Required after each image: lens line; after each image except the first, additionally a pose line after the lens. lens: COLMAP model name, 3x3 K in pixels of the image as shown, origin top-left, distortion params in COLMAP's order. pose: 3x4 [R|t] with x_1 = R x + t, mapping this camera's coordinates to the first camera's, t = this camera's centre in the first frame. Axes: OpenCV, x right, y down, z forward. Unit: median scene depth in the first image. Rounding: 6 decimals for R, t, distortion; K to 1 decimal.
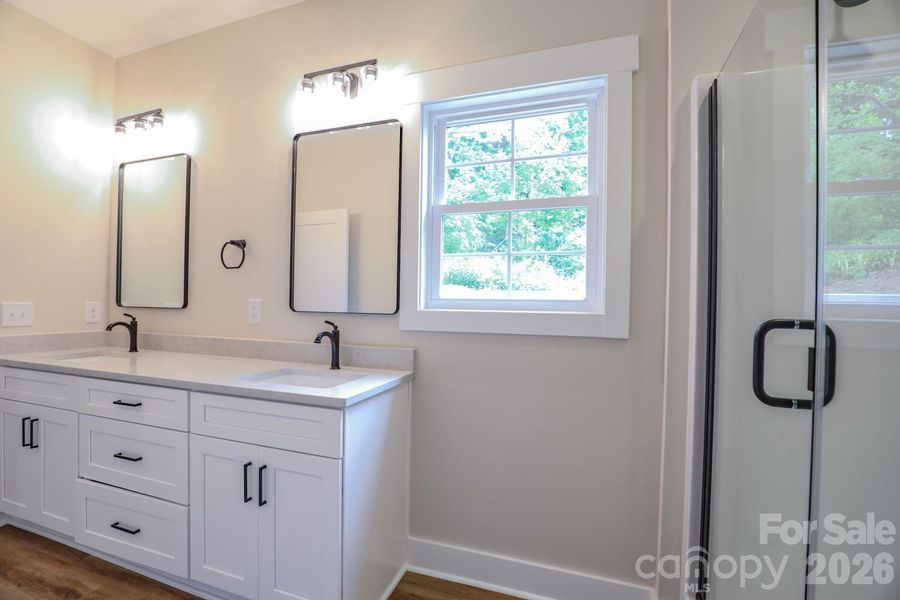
lens RADIAL K [[408.3, 0, 445.0], [0, 408.3, 306.1], [0, 0, 1]] dist [-0.037800, 0.006666]
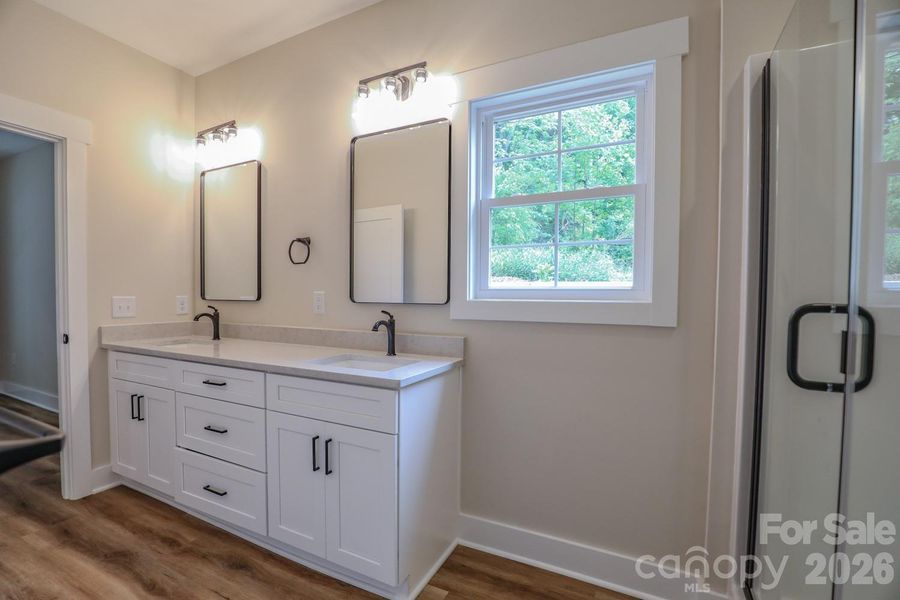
lens RADIAL K [[412.1, 0, 446.4], [0, 412.1, 310.9], [0, 0, 1]] dist [-0.035111, 0.000205]
pose [[0.990945, -0.003714, -0.134216, 0.021929], [0.007536, 0.999580, 0.027983, 0.007165], [0.134056, -0.028741, 0.990557, -0.059491]]
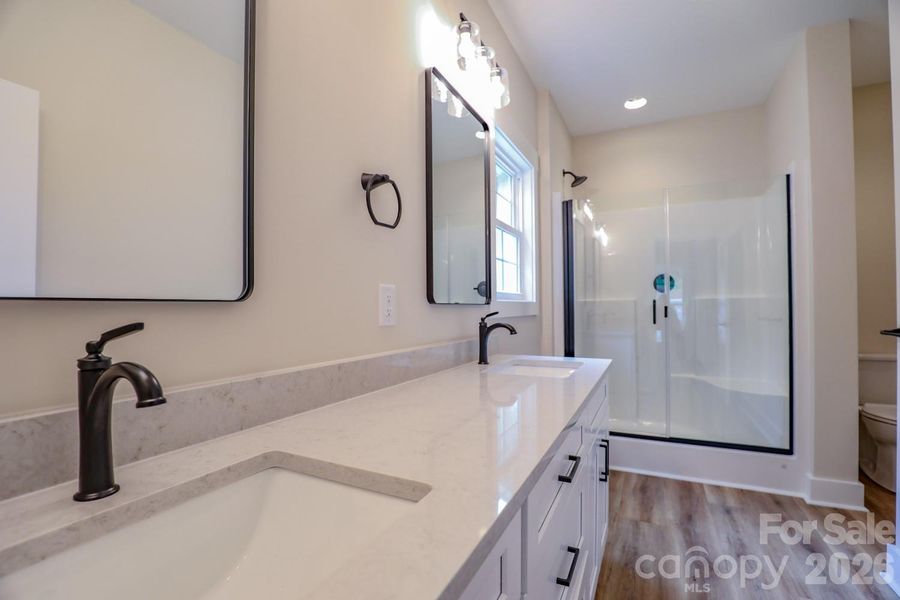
lens RADIAL K [[412.1, 0, 446.4], [0, 412.1, 310.9], [0, 0, 1]] dist [-0.035111, 0.000205]
pose [[0.147807, -0.021814, 0.988776, -1.159164], [0.014914, 0.999692, 0.019825, 0.011118], [-0.988904, 0.011816, 0.148087, 0.909589]]
